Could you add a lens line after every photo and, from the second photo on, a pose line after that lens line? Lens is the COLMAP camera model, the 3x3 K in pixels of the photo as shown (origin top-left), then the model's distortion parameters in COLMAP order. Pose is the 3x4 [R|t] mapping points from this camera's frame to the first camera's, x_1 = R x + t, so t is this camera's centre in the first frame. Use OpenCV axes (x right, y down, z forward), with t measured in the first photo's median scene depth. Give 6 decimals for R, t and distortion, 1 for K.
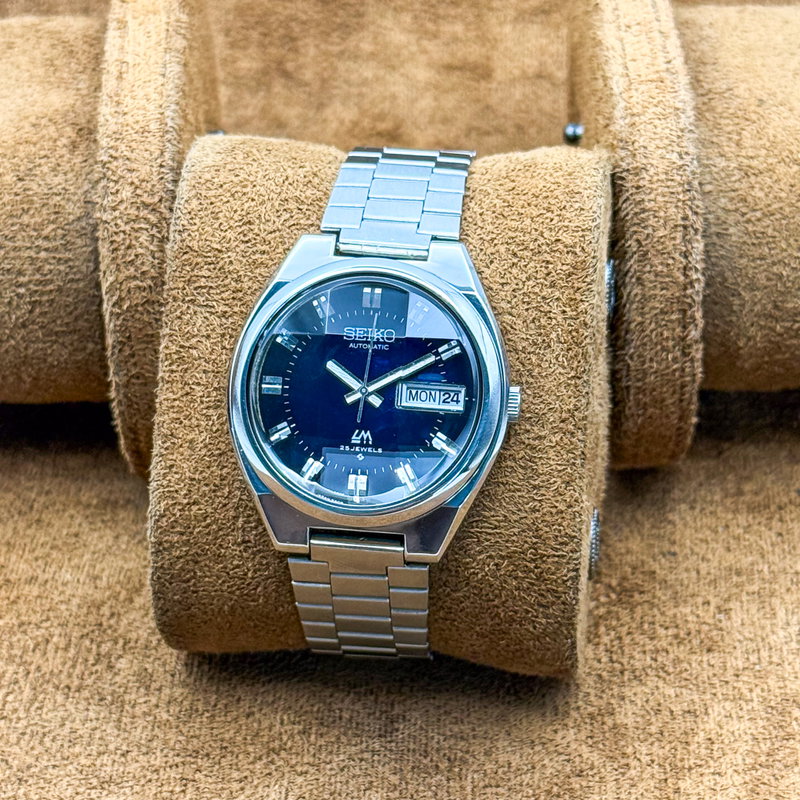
lens RADIAL K [[2421.2, 0, 400.0], [0, 2421.2, 400.0], [0, 0, 1]] dist [0.145773, 0.085962]
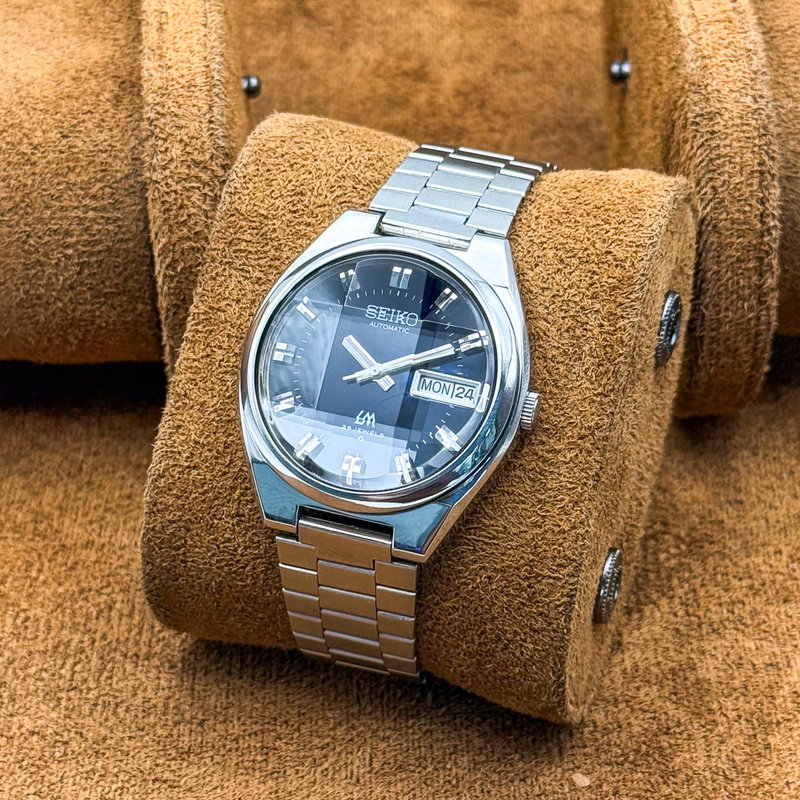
lens RADIAL K [[2421.2, 0, 400.0], [0, 2421.2, 400.0], [0, 0, 1]] dist [0.145773, 0.085962]
pose [[0.979303, 0.149606, -0.136324, 0.122474], [-0.160322, 0.984486, -0.071298, 0.071681], [0.123542, 0.091678, 0.988095, 0.054319]]
